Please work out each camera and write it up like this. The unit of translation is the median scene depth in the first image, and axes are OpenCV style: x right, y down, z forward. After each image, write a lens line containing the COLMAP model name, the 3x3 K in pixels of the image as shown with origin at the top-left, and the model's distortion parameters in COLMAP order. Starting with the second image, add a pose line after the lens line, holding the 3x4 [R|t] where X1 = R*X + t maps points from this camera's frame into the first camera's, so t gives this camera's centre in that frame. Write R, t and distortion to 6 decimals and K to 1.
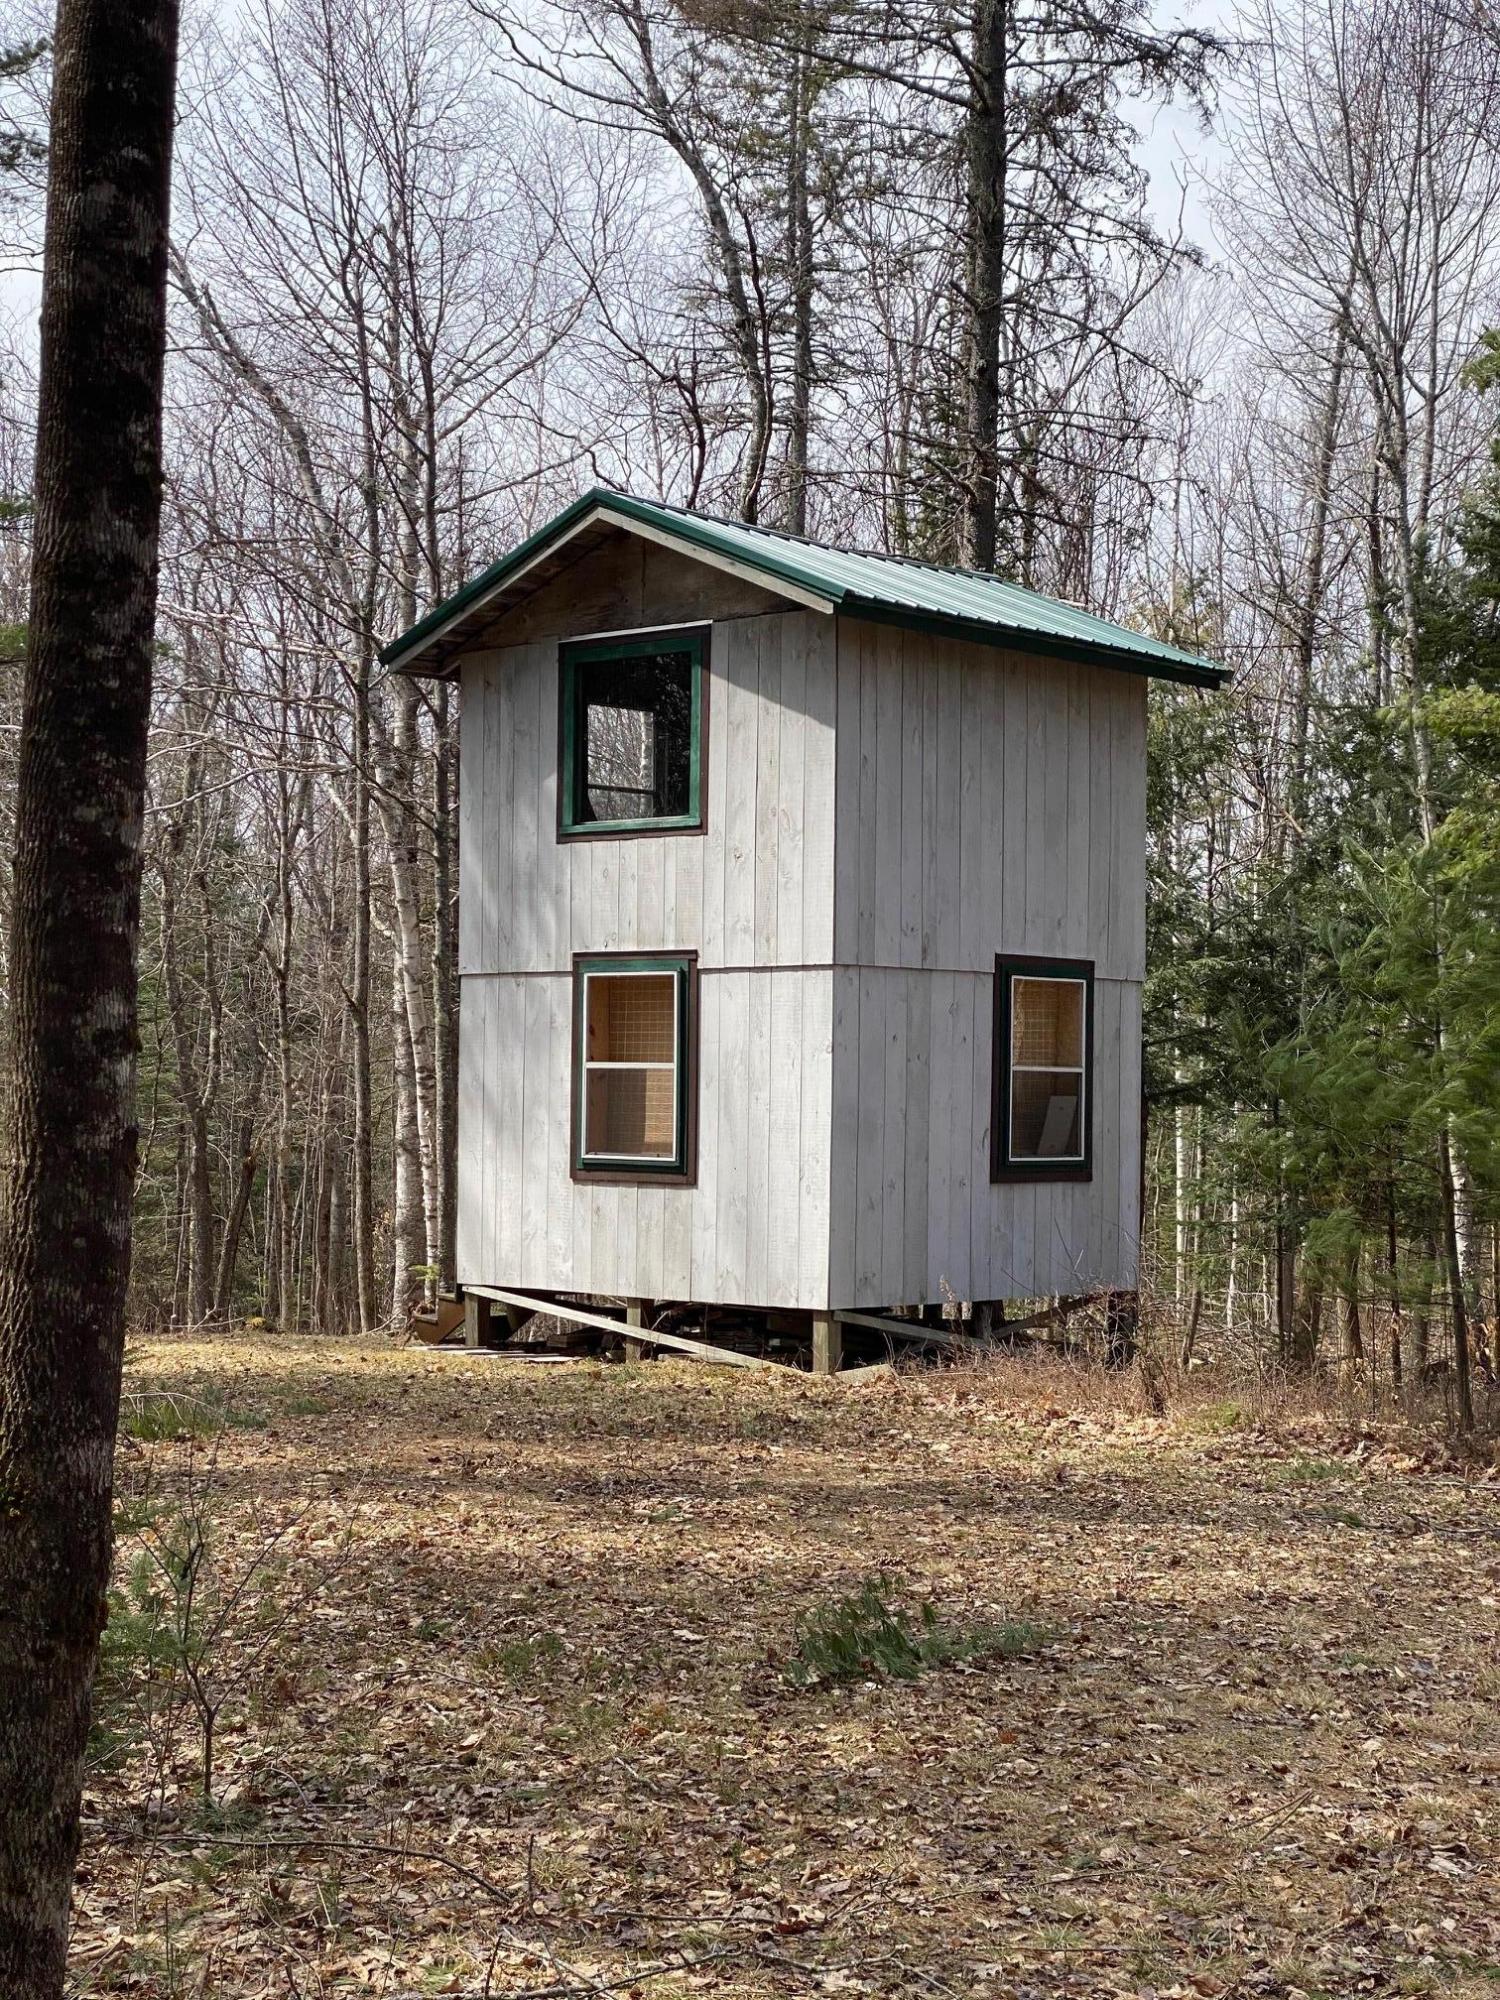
lens RADIAL K [[2951.3, 0, 750.0], [0, 2951.3, 1000.0], [0, 0, 1]] dist [0.049666, -0.014495]
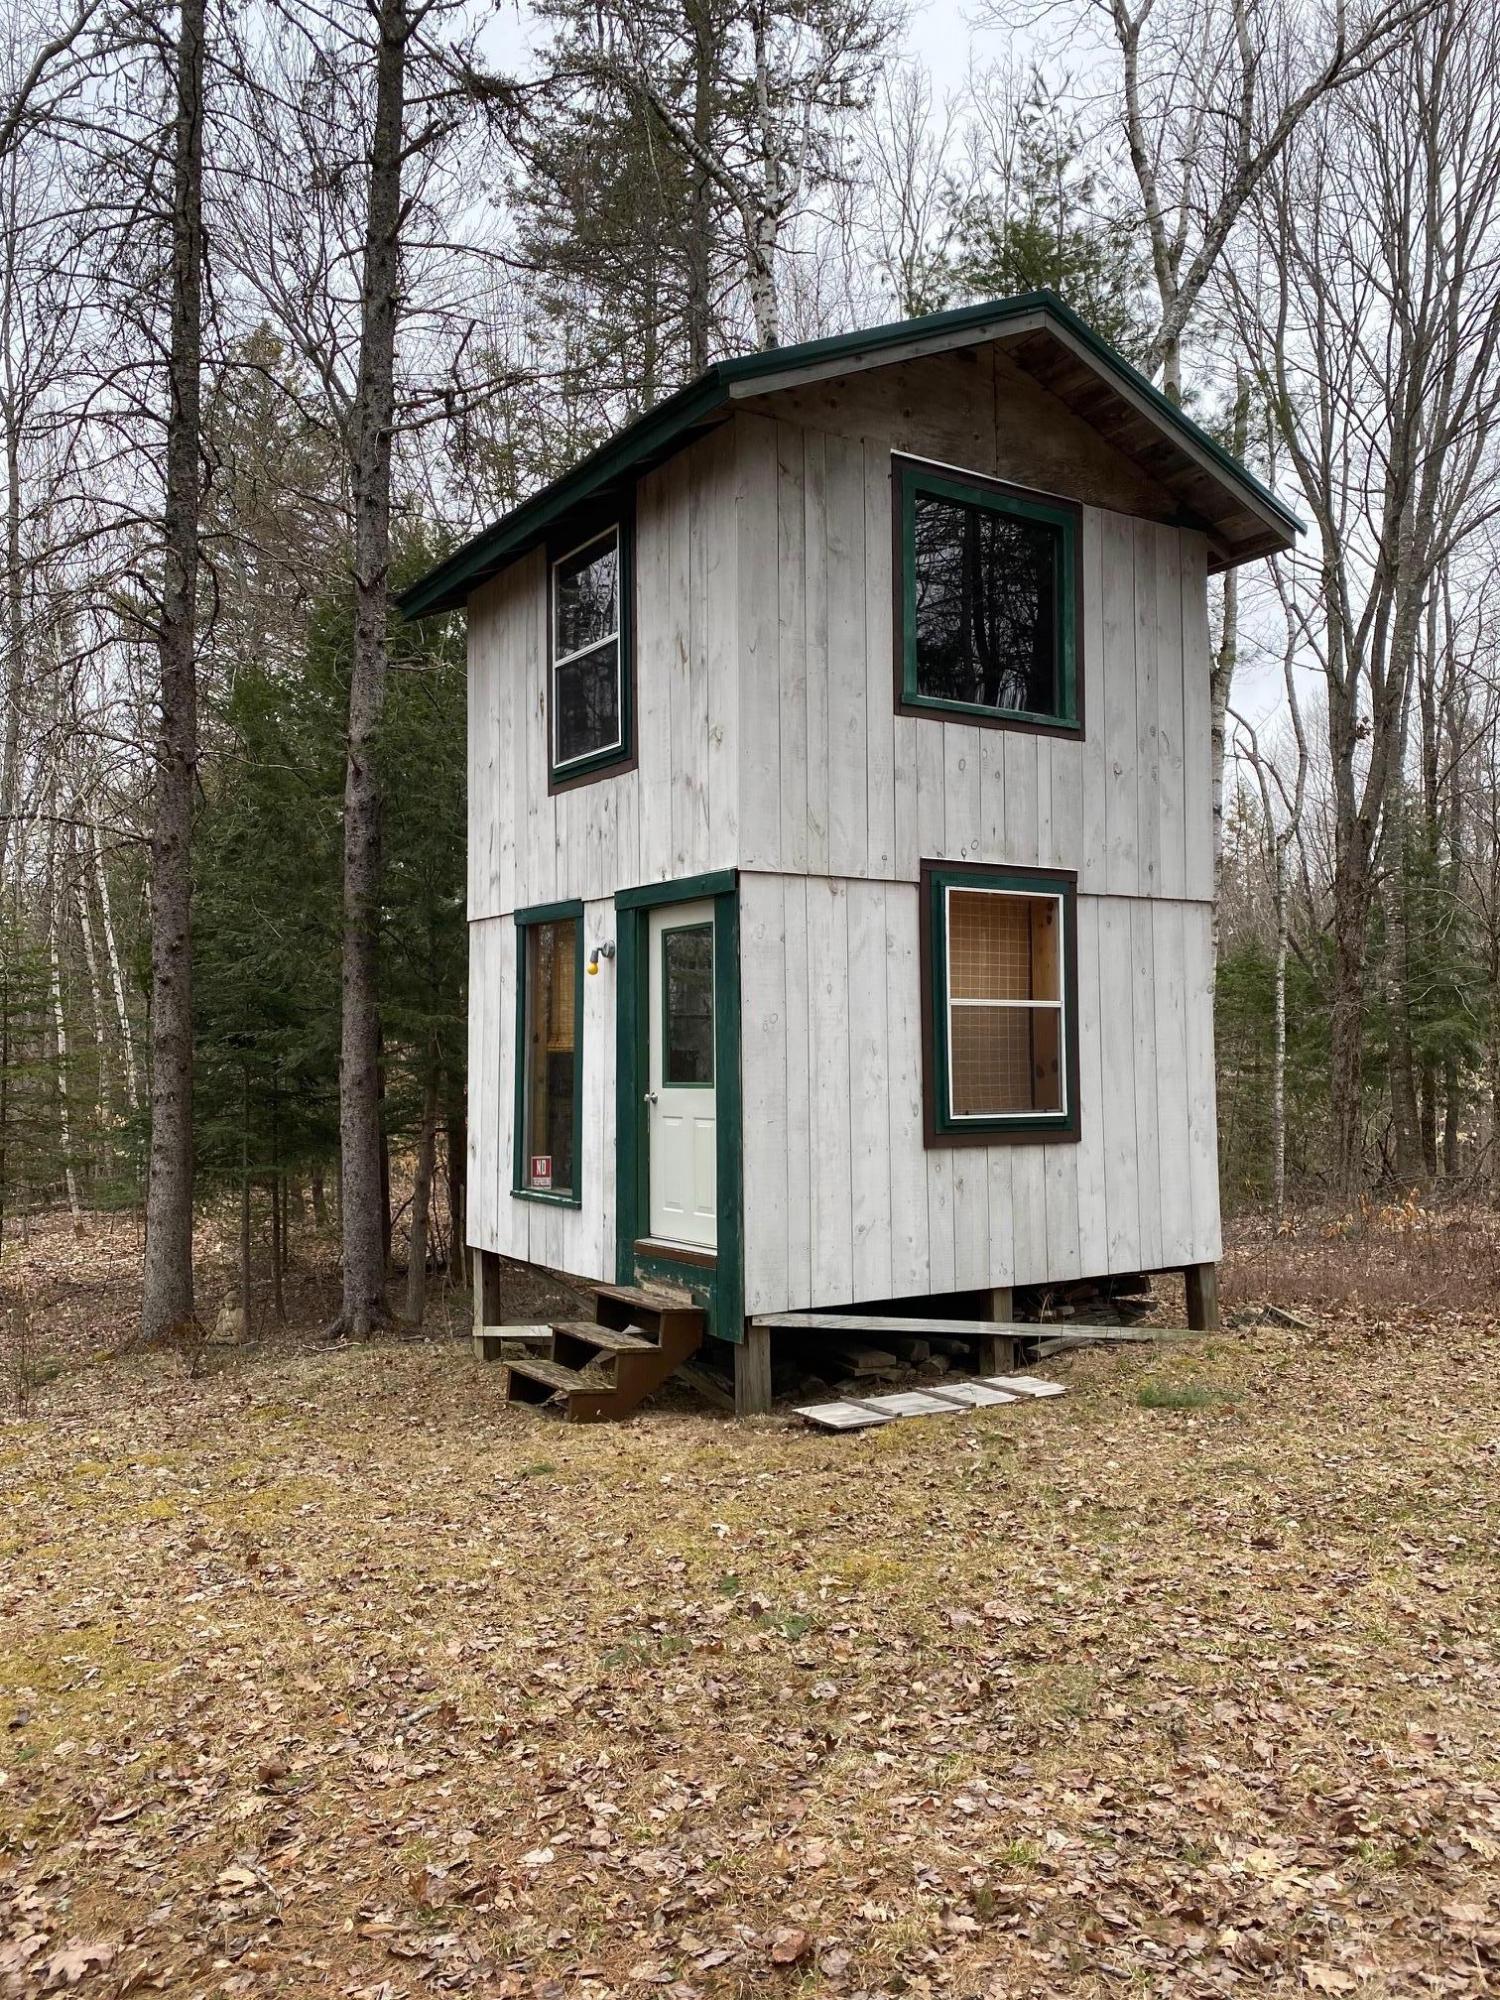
lens RADIAL K [[1513.3, 0, 750.0], [0, 1513.3, 1000.0], [0, 0, 1]] dist [0.081132, -0.000929]
pose [[0.274475, 0.025864, 0.961246, -0.464550], [-0.013395, 0.999644, -0.023073, 0.031866], [-0.961501, -0.006543, 0.274723, 0.947833]]
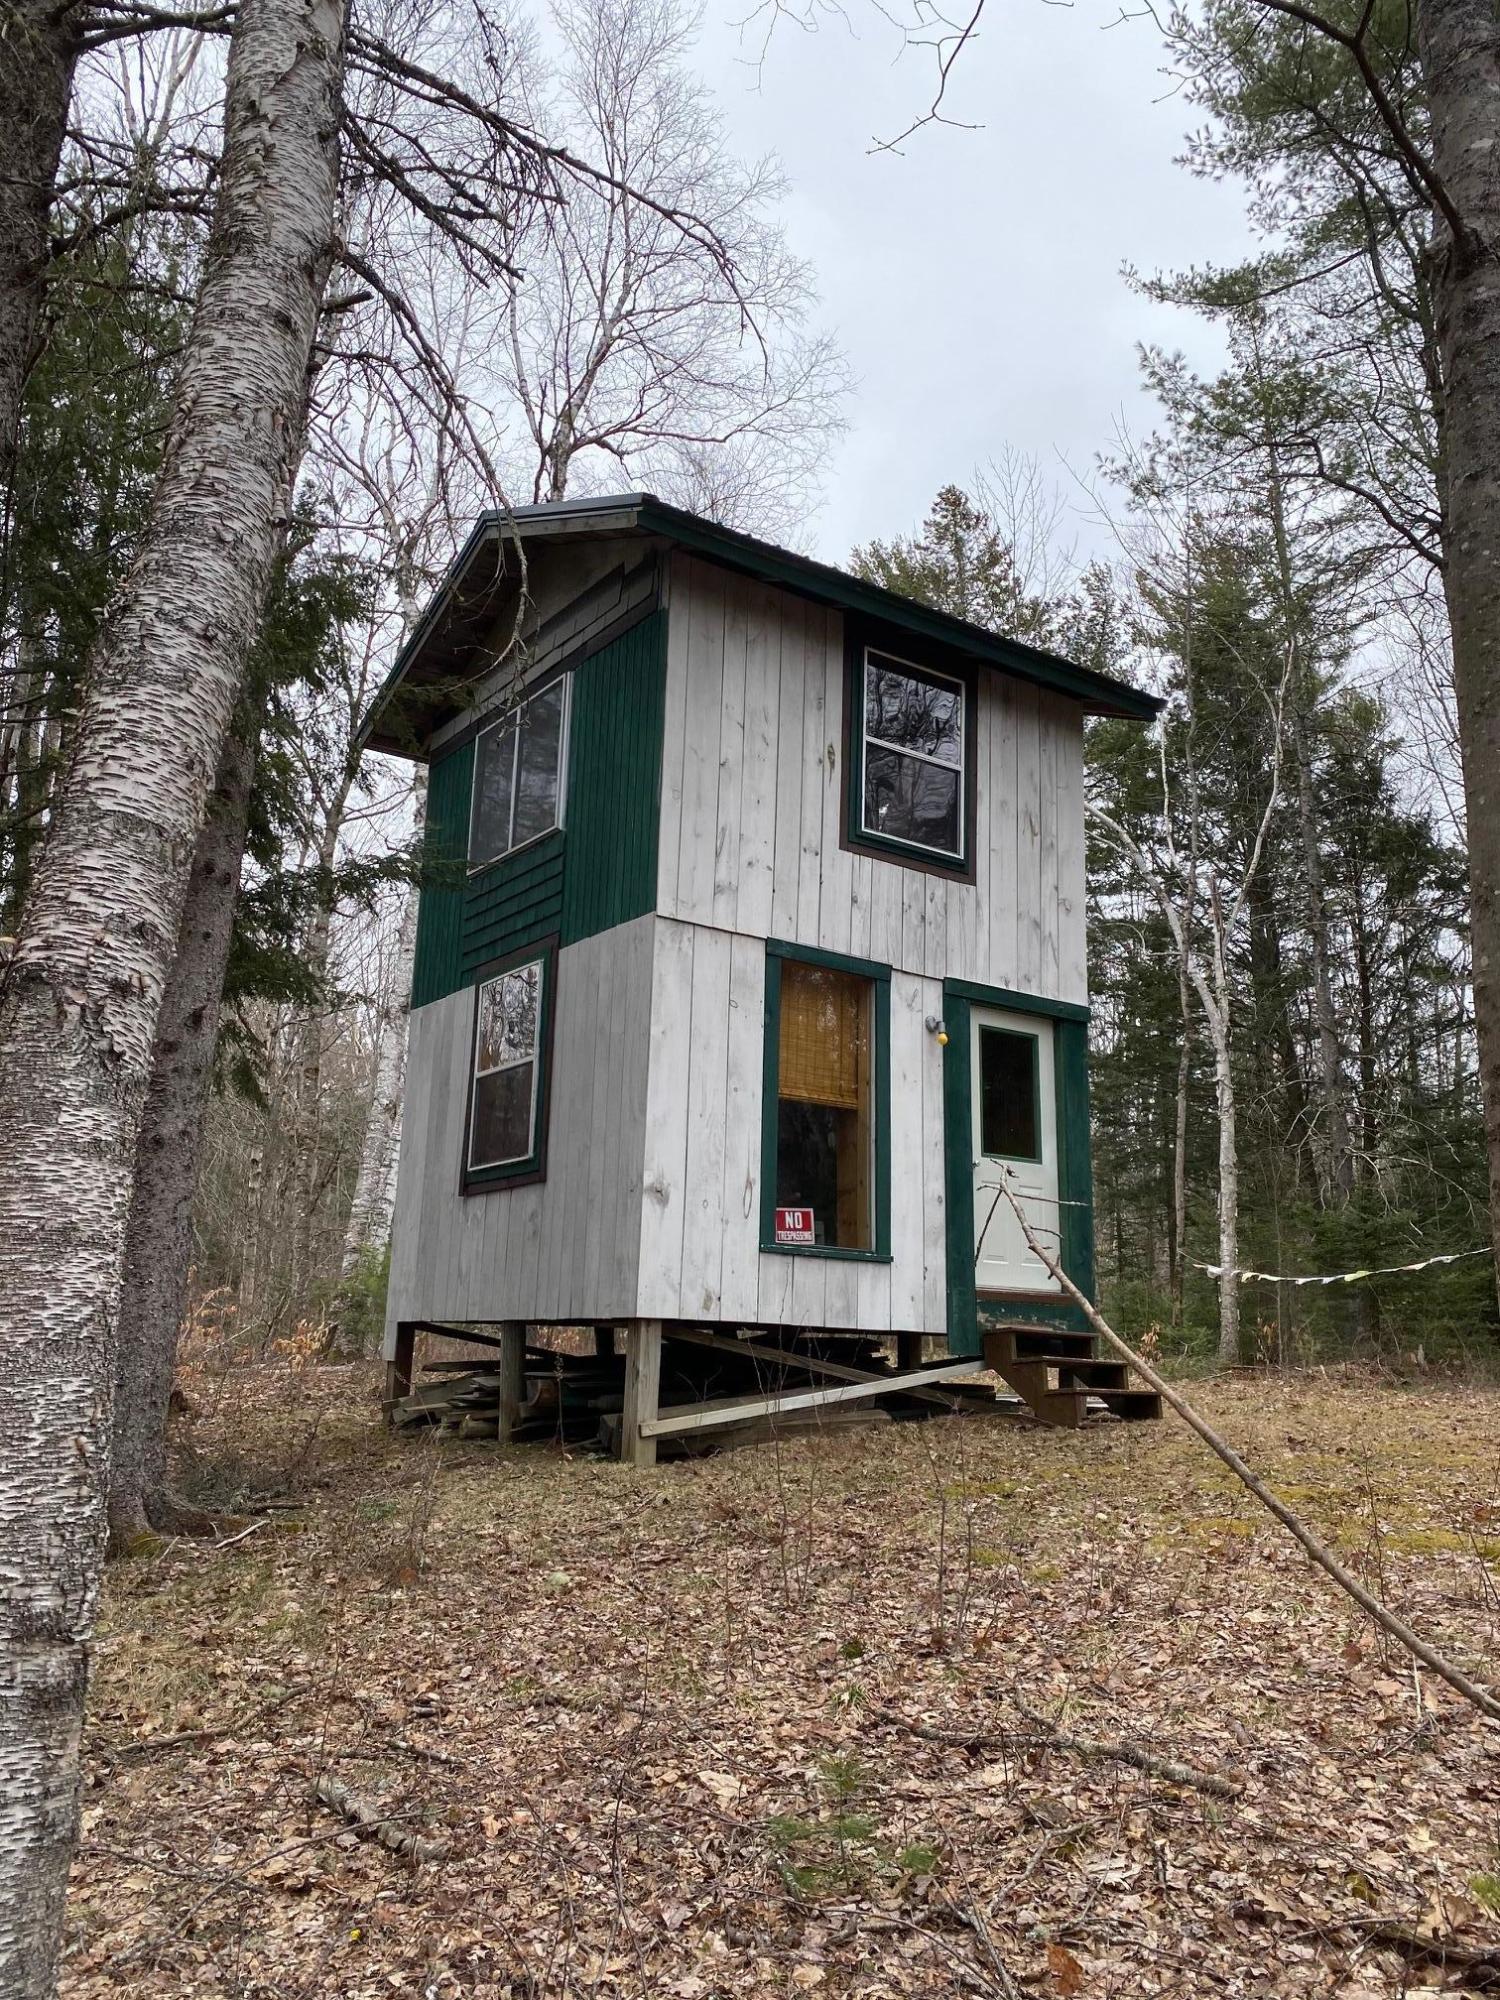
lens RADIAL K [[1513.3, 0, 750.0], [0, 1513.3, 1000.0], [0, 0, 1]] dist [0.081132, -0.000929]
pose [[-0.968761, 0.028793, 0.246321, -0.148660], [-0.036291, 0.966086, -0.255658, 0.117544], [-0.245328, -0.256610, -0.934861, 1.518480]]
